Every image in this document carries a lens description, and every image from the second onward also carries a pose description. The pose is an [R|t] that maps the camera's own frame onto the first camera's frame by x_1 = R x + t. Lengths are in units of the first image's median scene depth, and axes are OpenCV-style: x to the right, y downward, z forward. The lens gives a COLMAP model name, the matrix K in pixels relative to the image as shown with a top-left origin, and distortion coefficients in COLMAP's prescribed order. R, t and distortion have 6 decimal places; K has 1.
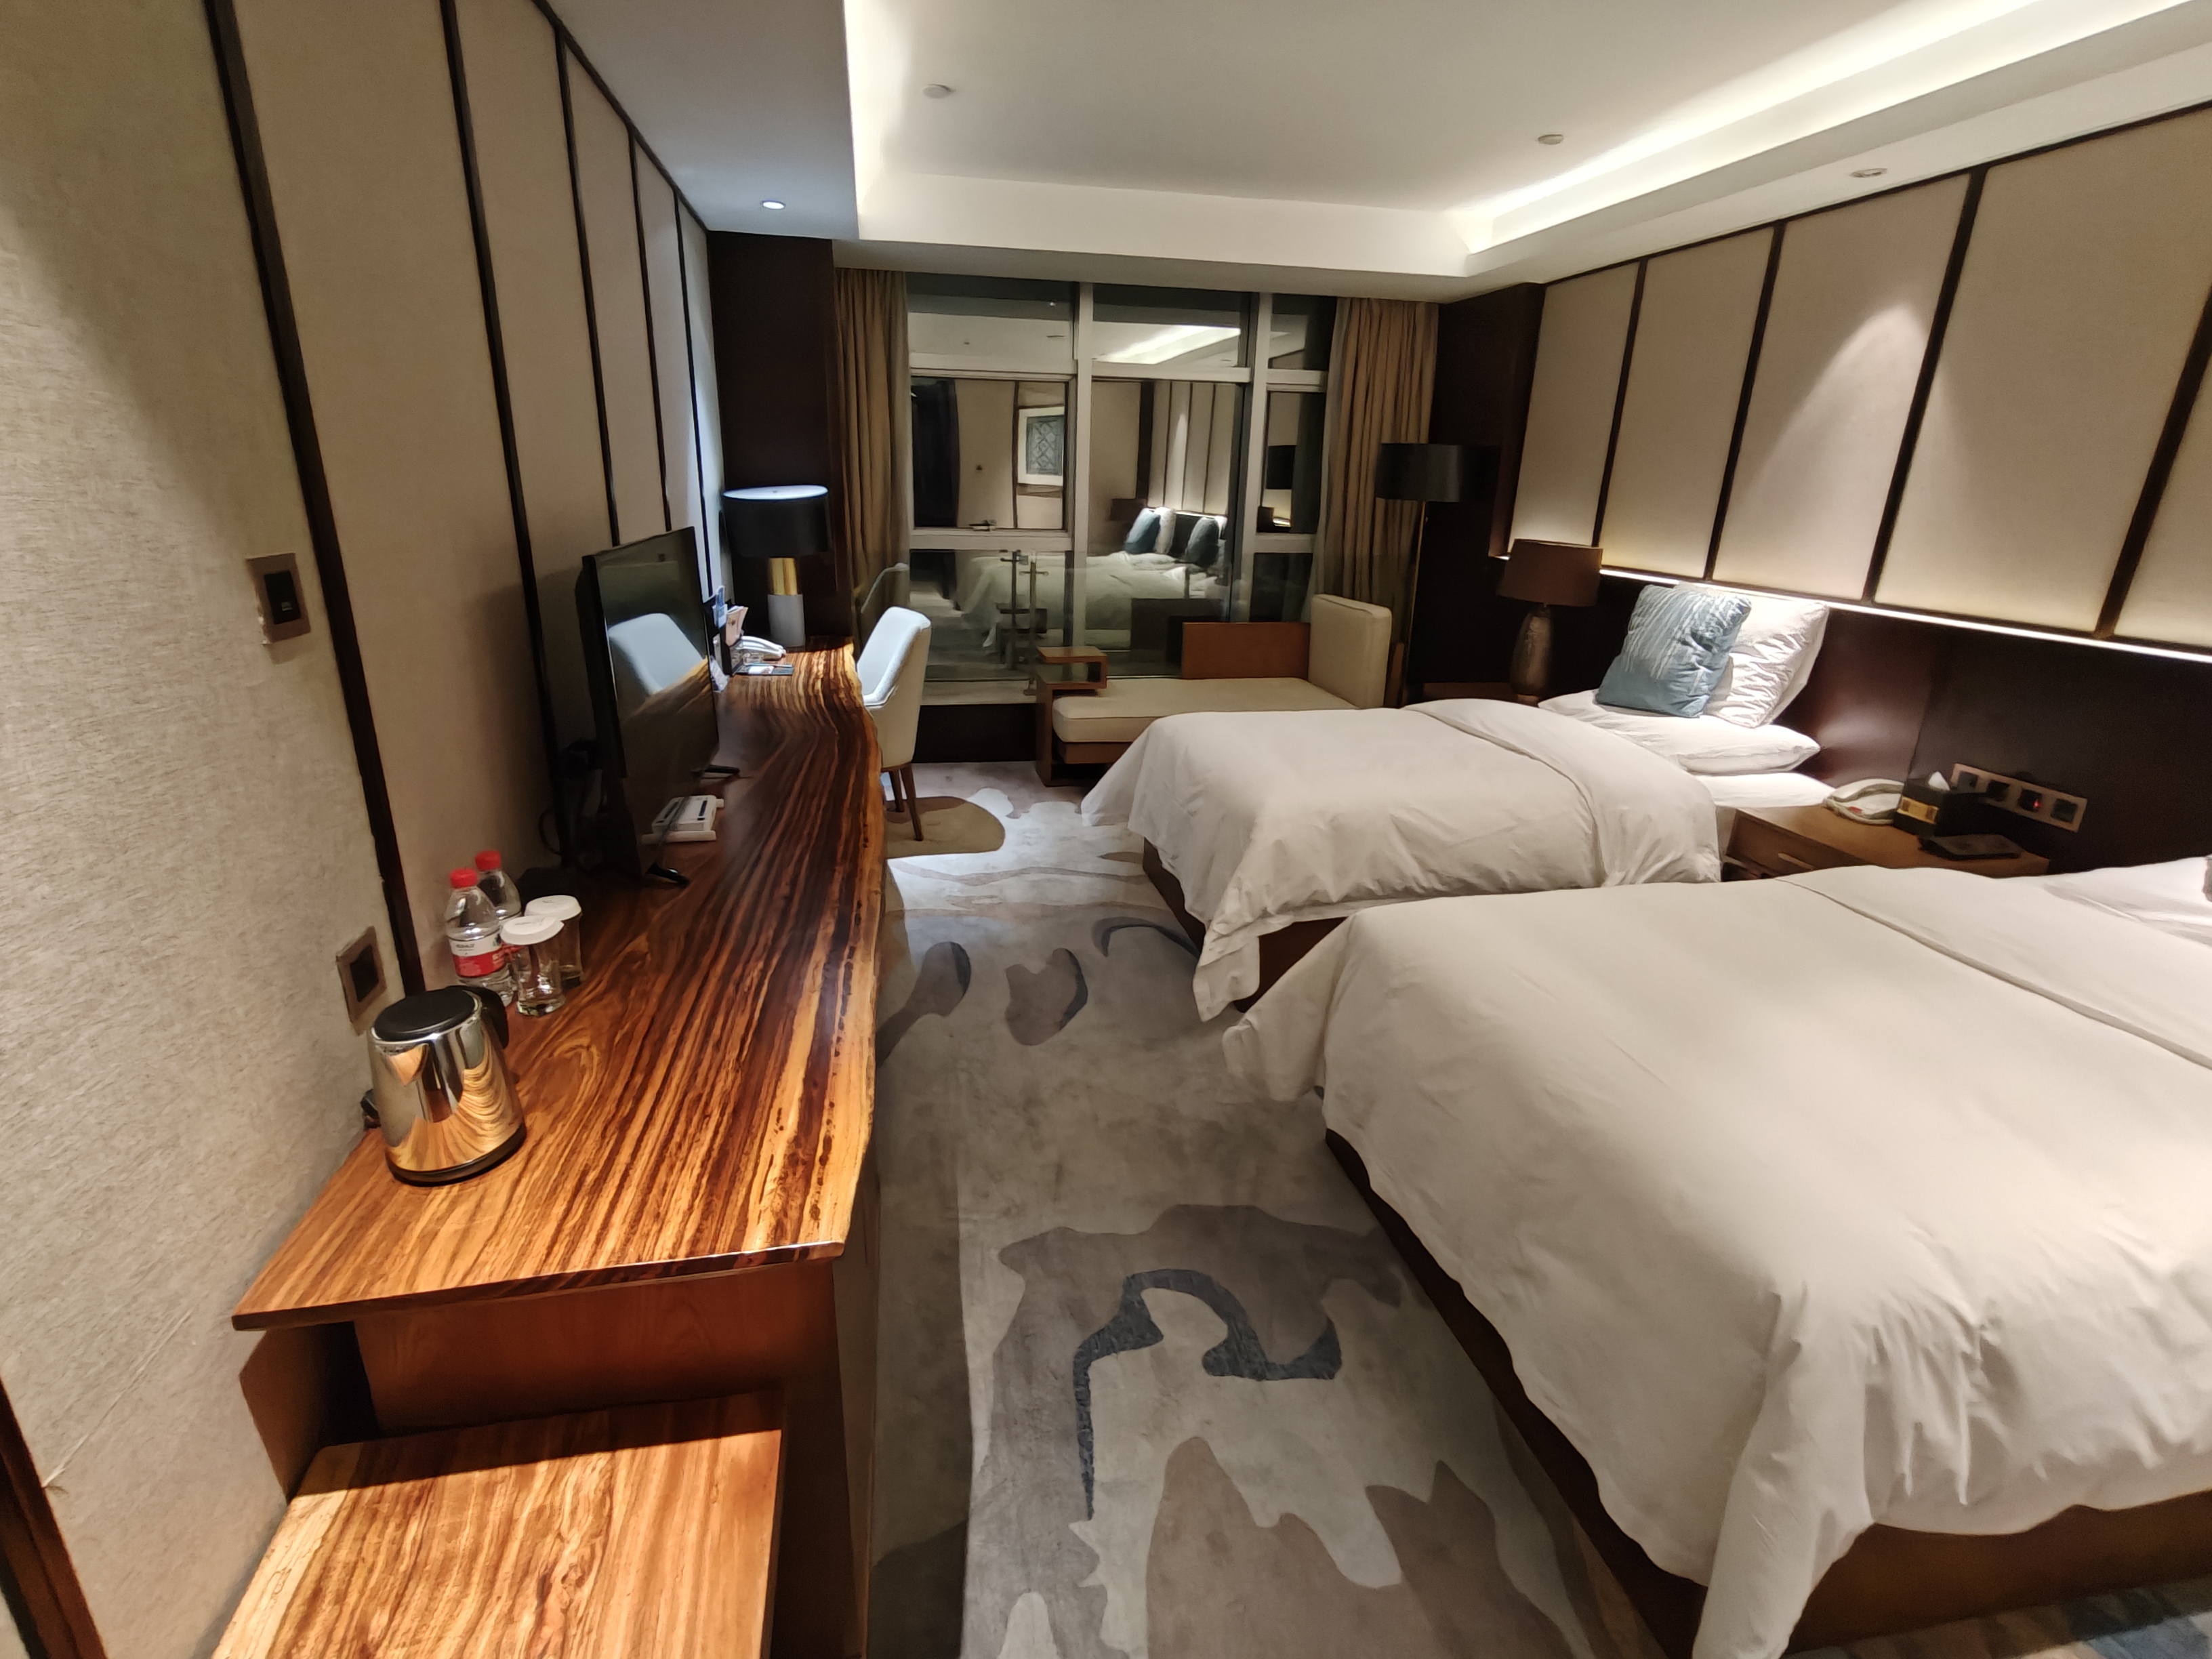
lens RADIAL K [[1046.5, 0, 1077.0], [0, 1046.5, 819.0], [0, 0, 1]] dist [0.003547, 0.001494]
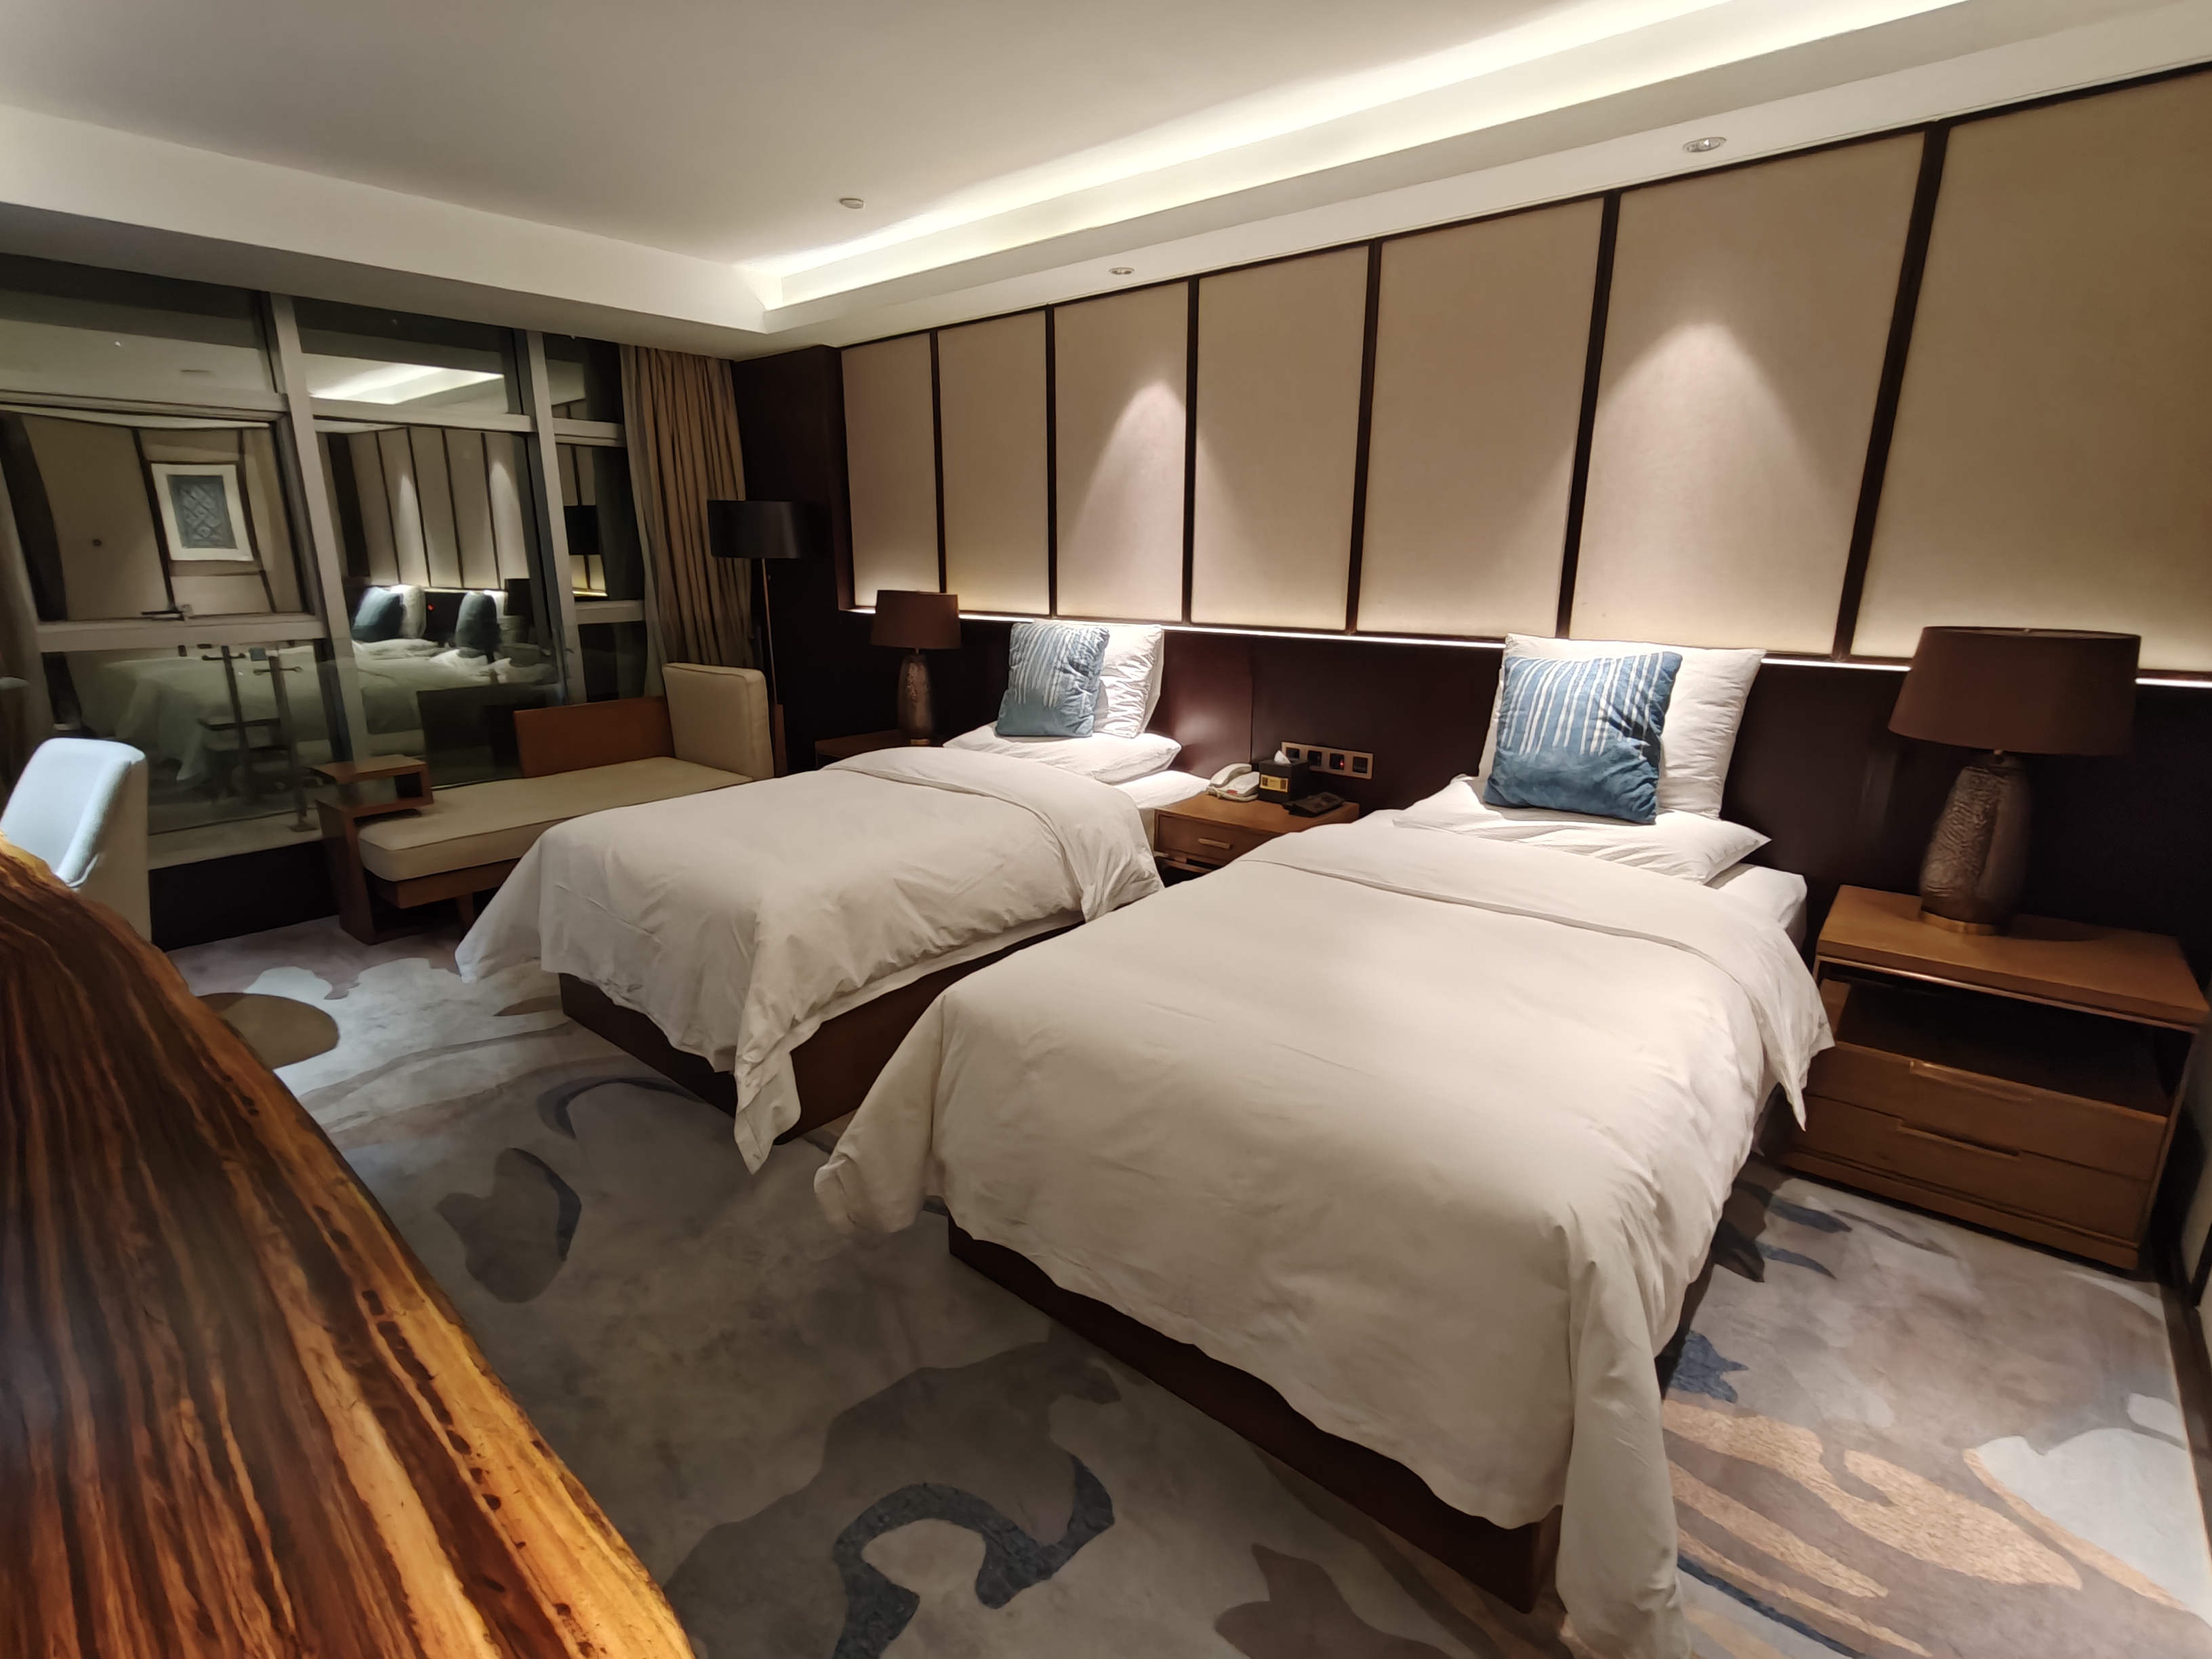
lens RADIAL K [[1046.5, 0, 1073.6], [0, 1046.5, 819.4], [0, 0, 1]] dist [0.003547, 0.001494]
pose [[0.780422, -0.181515, 0.598326, -0.125556], [0.218028, 0.975873, 0.011669, -0.032864], [-0.586008, 0.121345, 0.801168, 0.162845]]
